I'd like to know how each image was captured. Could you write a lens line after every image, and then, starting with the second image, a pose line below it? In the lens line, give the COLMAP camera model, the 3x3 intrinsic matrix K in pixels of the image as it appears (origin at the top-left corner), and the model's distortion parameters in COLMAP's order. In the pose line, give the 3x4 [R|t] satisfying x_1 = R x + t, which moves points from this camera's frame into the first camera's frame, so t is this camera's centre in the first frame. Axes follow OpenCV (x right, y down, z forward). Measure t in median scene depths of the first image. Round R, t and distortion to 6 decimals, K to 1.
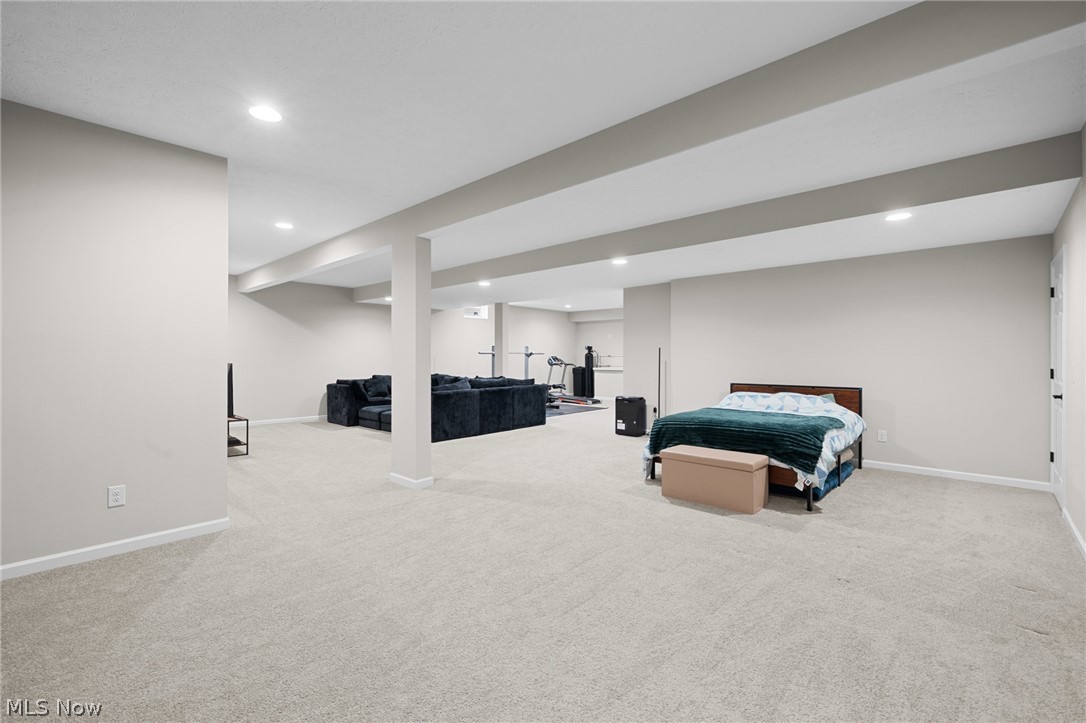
lens RADIAL K [[465.9, 0, 541.1], [0, 465.9, 359.4], [0, 0, 1]] dist [-0.001285, 0.000068]
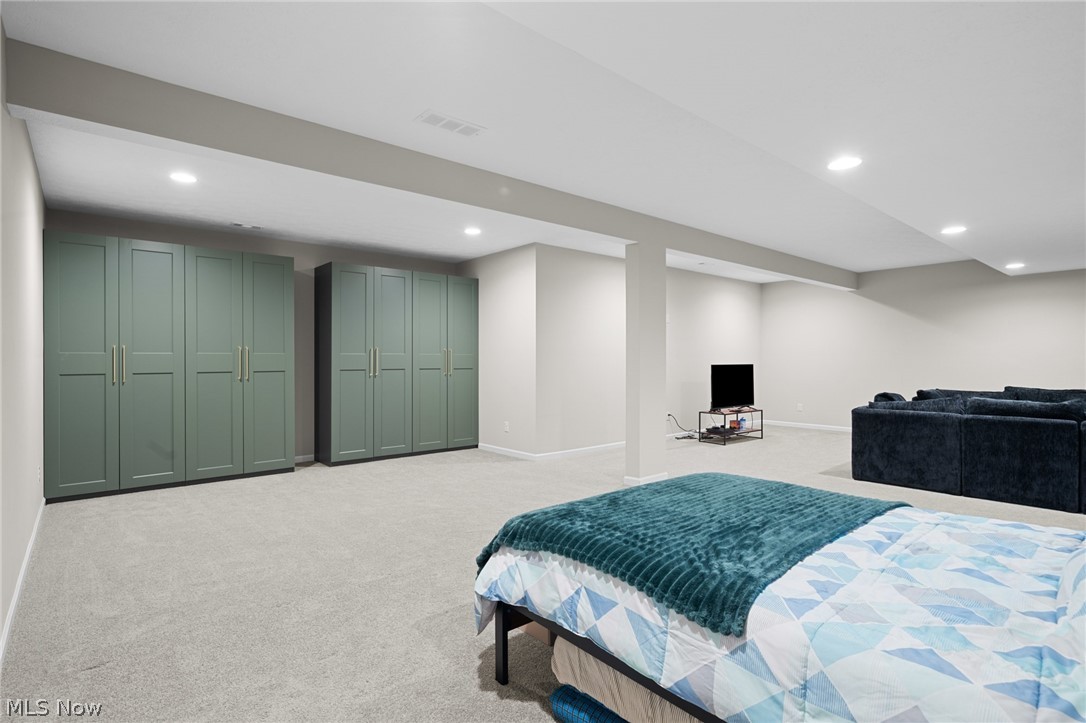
lens RADIAL K [[544.8, 0, 544.1], [0, 544.8, 361.6], [0, 0, 1]] dist [-0.003498, -0.000410]
pose [[-0.108142, 0.003226, -0.994130, 0.601848], [-0.000816, 0.999994, 0.003334, -0.002675], [0.994135, 0.001172, -0.108139, 0.580723]]
